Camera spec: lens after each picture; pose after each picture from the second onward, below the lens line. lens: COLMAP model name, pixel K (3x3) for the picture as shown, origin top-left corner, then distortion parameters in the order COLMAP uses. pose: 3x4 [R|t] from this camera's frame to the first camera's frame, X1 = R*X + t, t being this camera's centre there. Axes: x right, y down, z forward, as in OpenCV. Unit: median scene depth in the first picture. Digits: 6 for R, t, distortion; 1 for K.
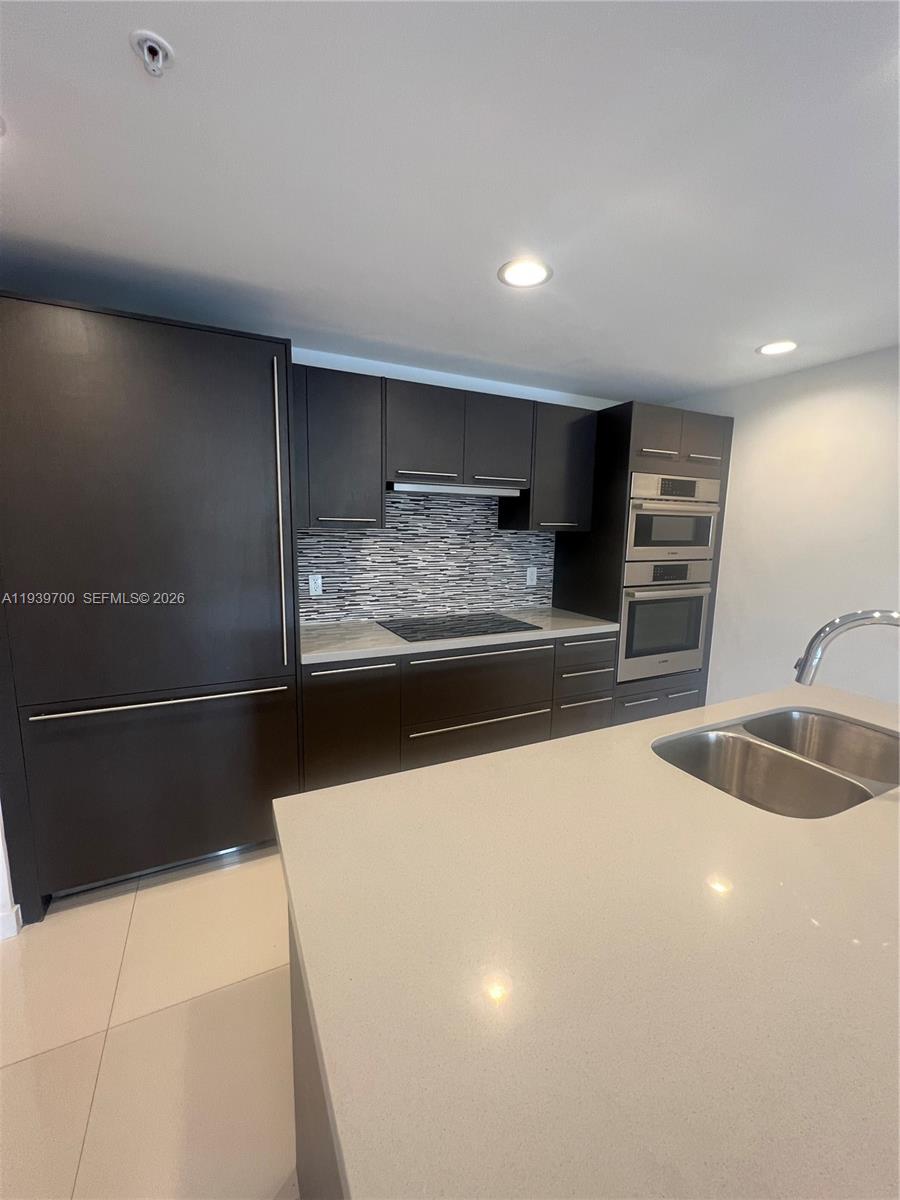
lens RADIAL K [[465.8, 0, 450.0], [0, 465.8, 600.0], [0, 0, 1]] dist [0.000484, 0.000092]
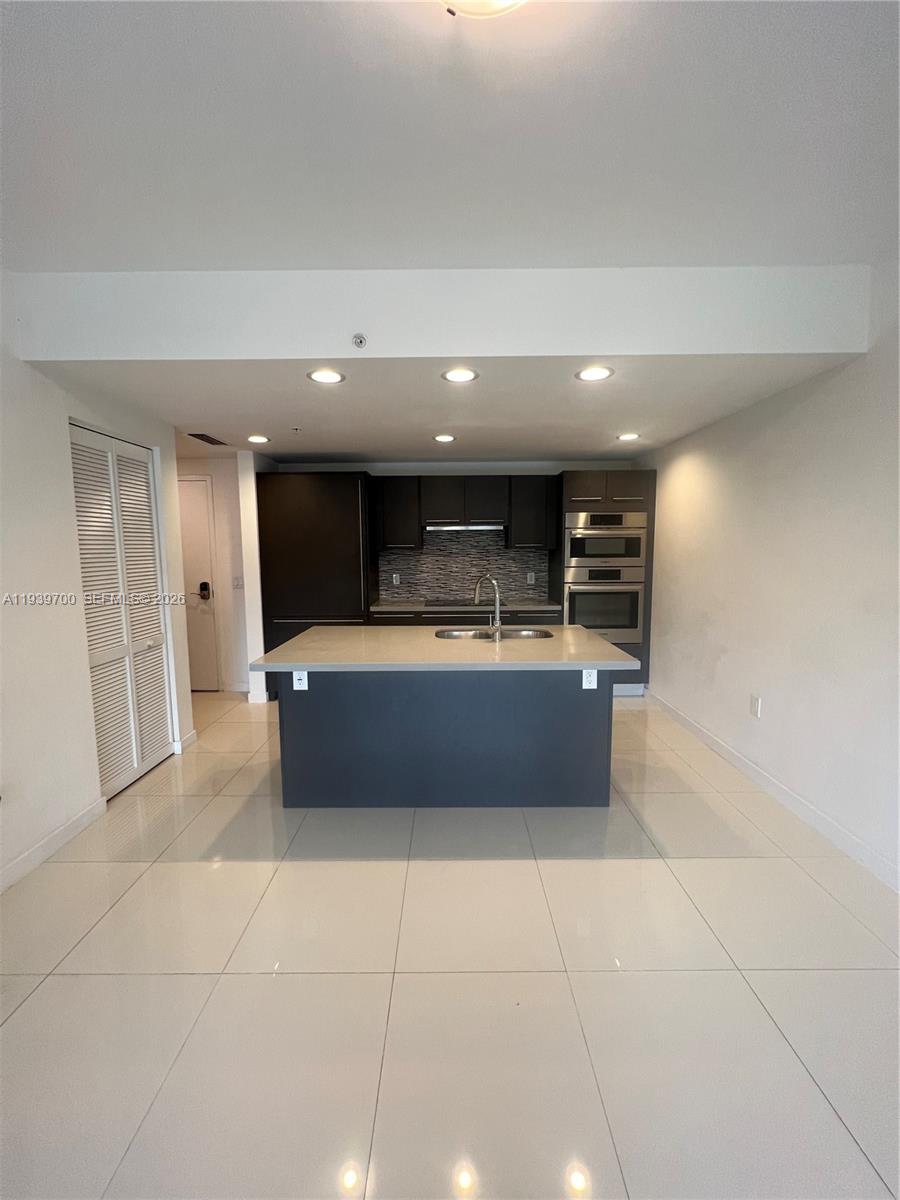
lens RADIAL K [[465.8, 0, 450.0], [0, 465.8, 600.0], [0, 0, 1]] dist [0.000484, 0.000092]
pose [[0.904008, 0.026516, -0.426692, 0.670177], [-0.045601, 0.998361, -0.034573, 0.099855], [0.425076, 0.050712, 0.903736, -0.592815]]
